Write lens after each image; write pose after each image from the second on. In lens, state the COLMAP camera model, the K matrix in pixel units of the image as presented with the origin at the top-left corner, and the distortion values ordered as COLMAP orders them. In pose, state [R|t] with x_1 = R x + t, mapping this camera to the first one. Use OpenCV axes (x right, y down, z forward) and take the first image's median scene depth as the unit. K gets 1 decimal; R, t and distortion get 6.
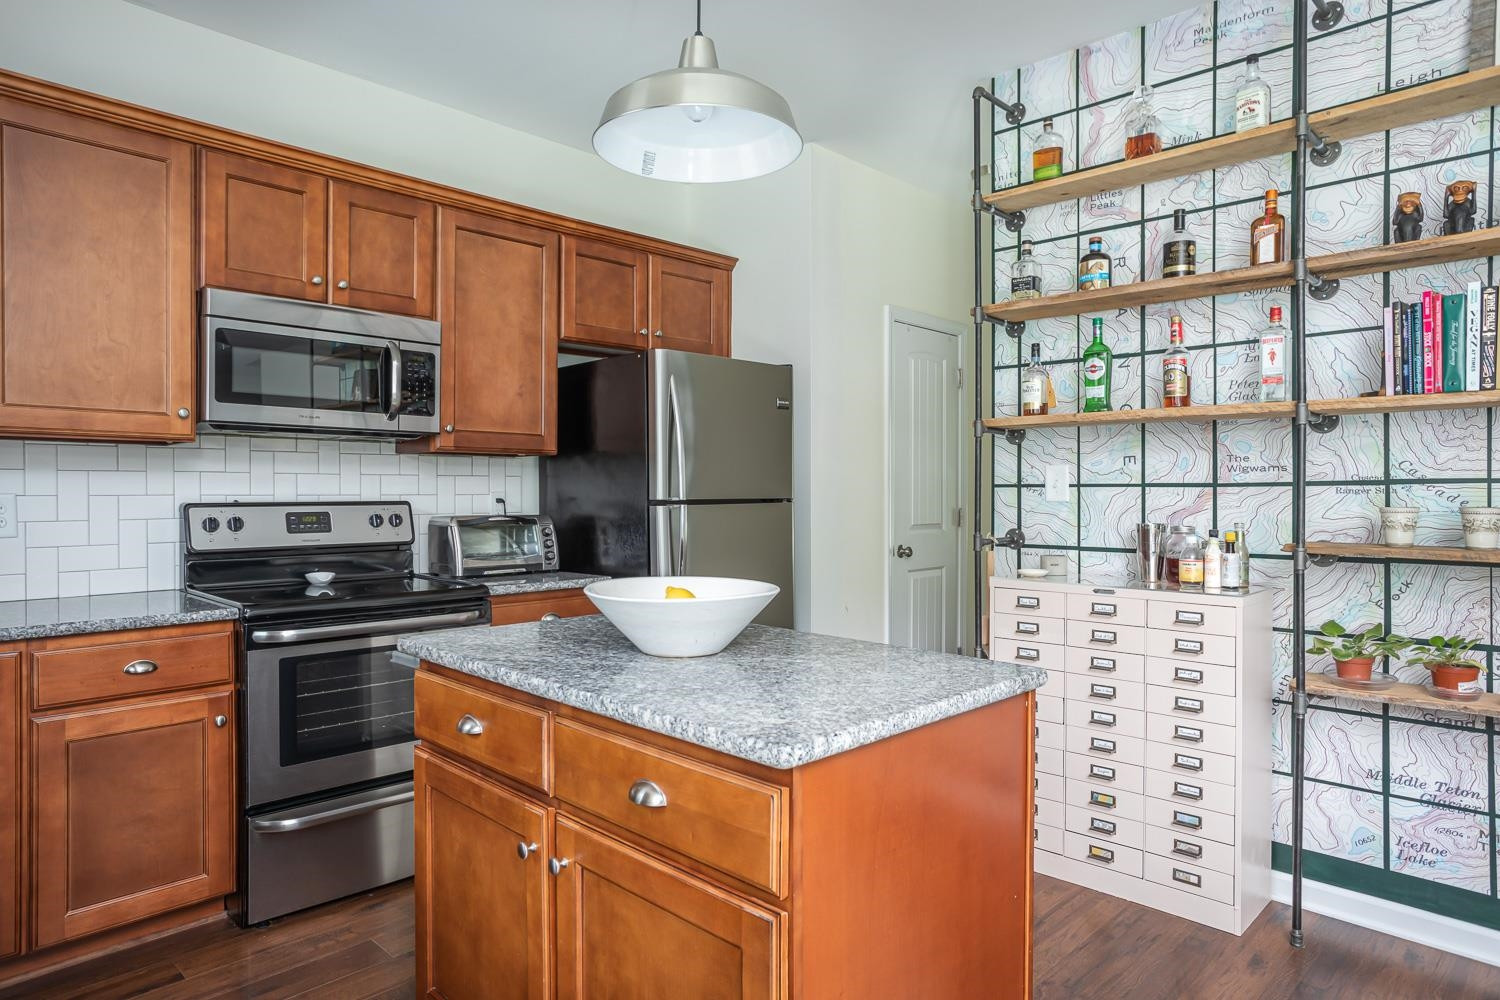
lens RADIAL K [[911.9, 0, 636.6], [0, 911.9, 495.1], [0, 0, 1]] dist [-0.001099, 0.002022]
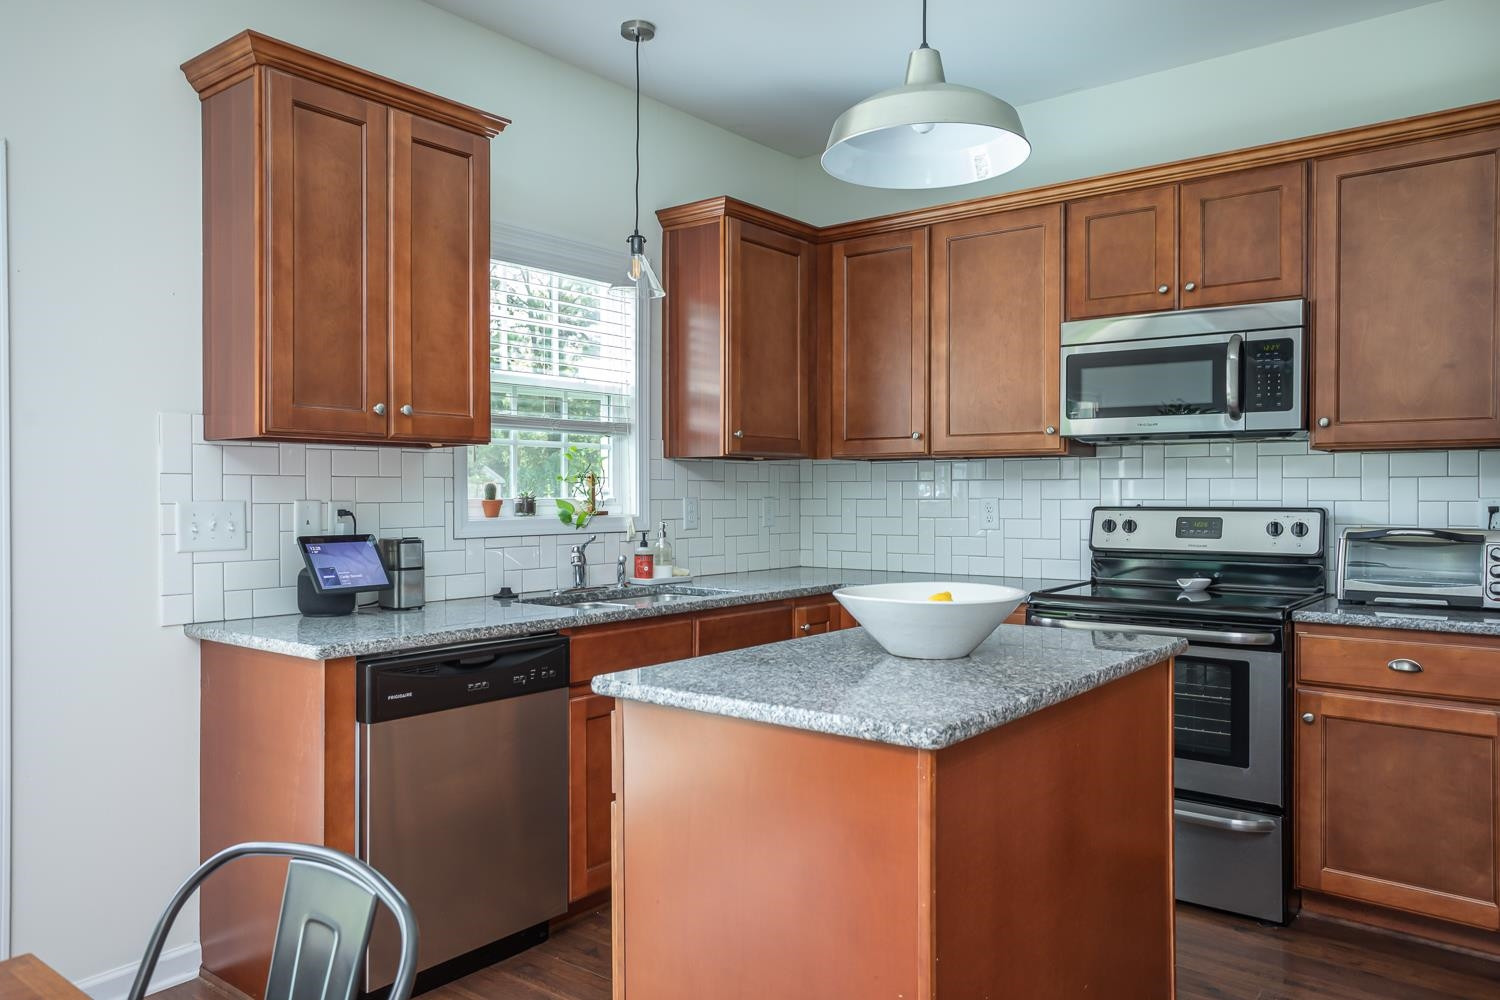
lens RADIAL K [[1012.3, 0, 840.5], [0, 1012.3, 500.7], [0, 0, 1]] dist [0.005801, 0.002053]
pose [[0.226772, 0.005333, -0.973933, 0.686177], [-0.005331, 0.999977, 0.004234, -0.002279], [0.973933, 0.004232, 0.226795, 0.399202]]
